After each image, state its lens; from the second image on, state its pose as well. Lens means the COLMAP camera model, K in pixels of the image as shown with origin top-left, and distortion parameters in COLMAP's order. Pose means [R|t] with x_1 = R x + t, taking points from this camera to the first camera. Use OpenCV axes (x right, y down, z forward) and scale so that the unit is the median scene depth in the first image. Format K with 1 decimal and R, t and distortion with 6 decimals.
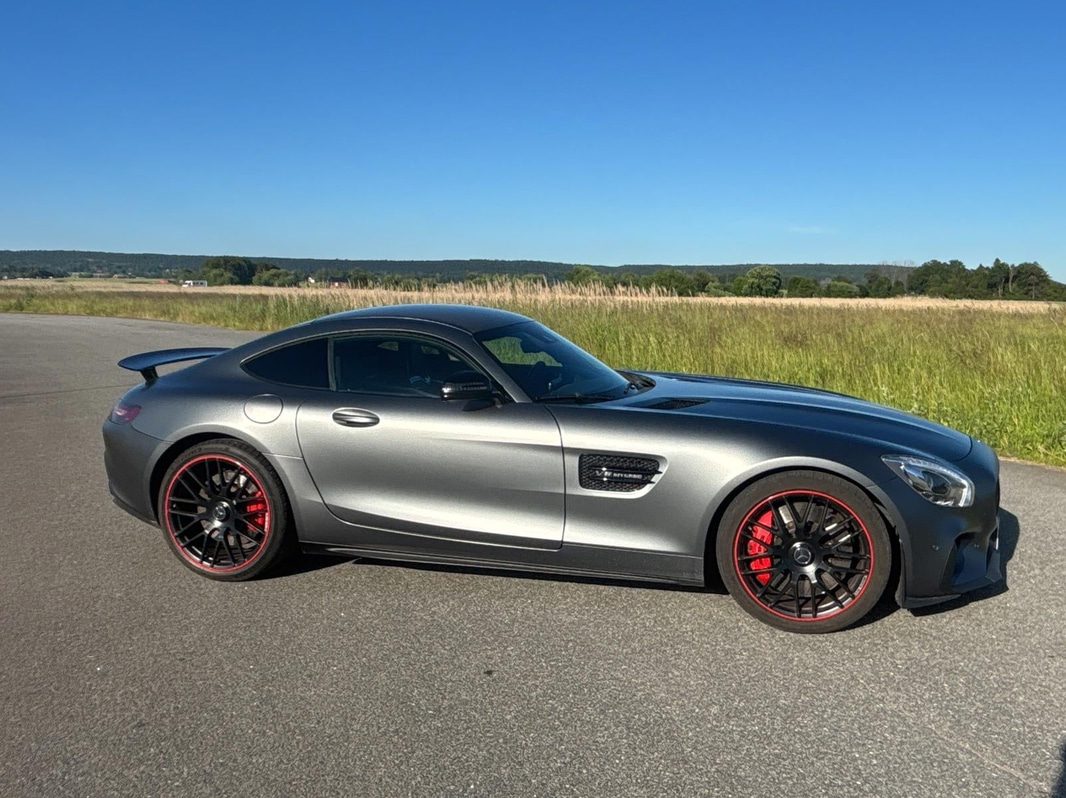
lens RADIAL K [[933.1, 0, 532.2], [0, 933.1, 399.8], [0, 0, 1]] dist [0.066890, -0.110362]
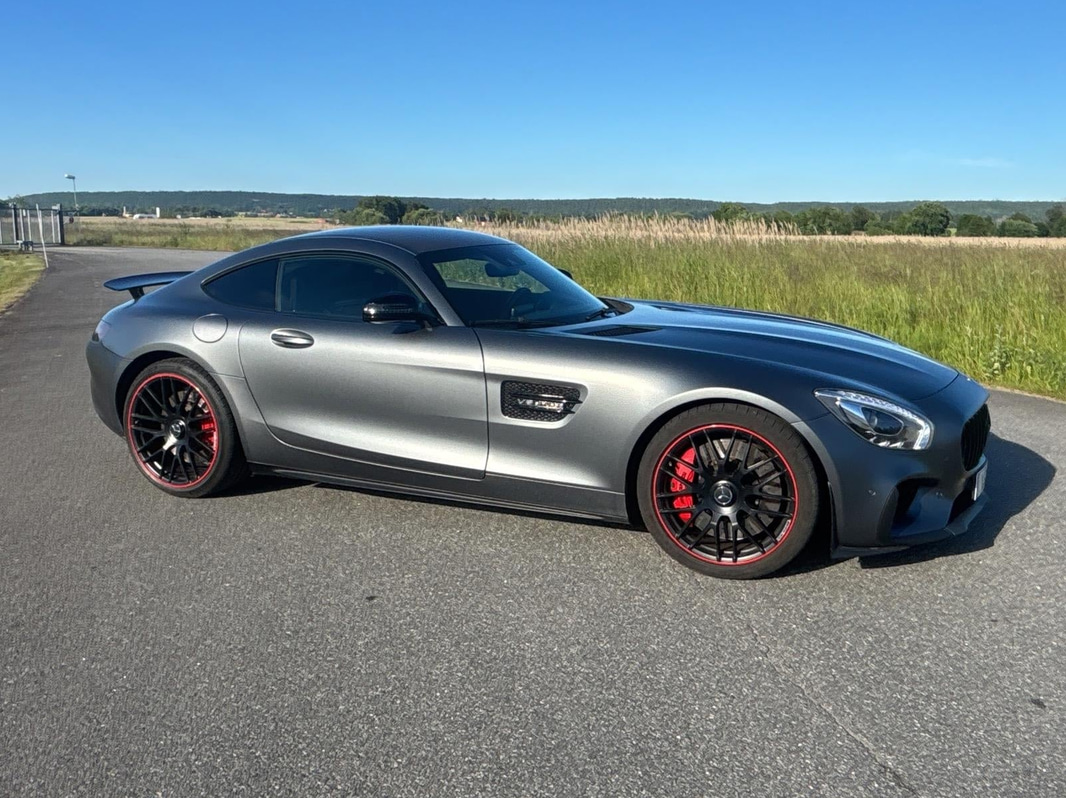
lens RADIAL K [[933.1, 0, 531.7], [0, 933.1, 401.3], [0, 0, 1]] dist [0.066890, -0.110362]
pose [[0.987129, 0.029708, -0.157143, 0.212335], [-0.019547, 0.997640, 0.065816, 0.014750], [0.158727, -0.061897, 0.985380, 0.060755]]
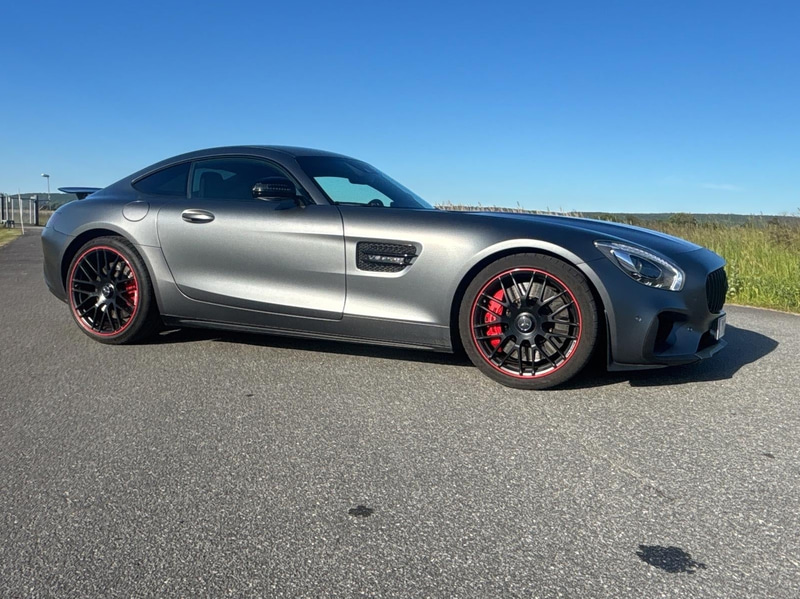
lens RADIAL K [[700.3, 0, 399.0], [0, 700.3, 299.5], [0, 0, 1]] dist [0.066890, -0.110362]
pose [[0.989030, 0.035417, -0.143406, 0.223319], [-0.038083, 0.999148, -0.015886, 0.135728], [0.142721, 0.021173, 0.989537, 0.077996]]
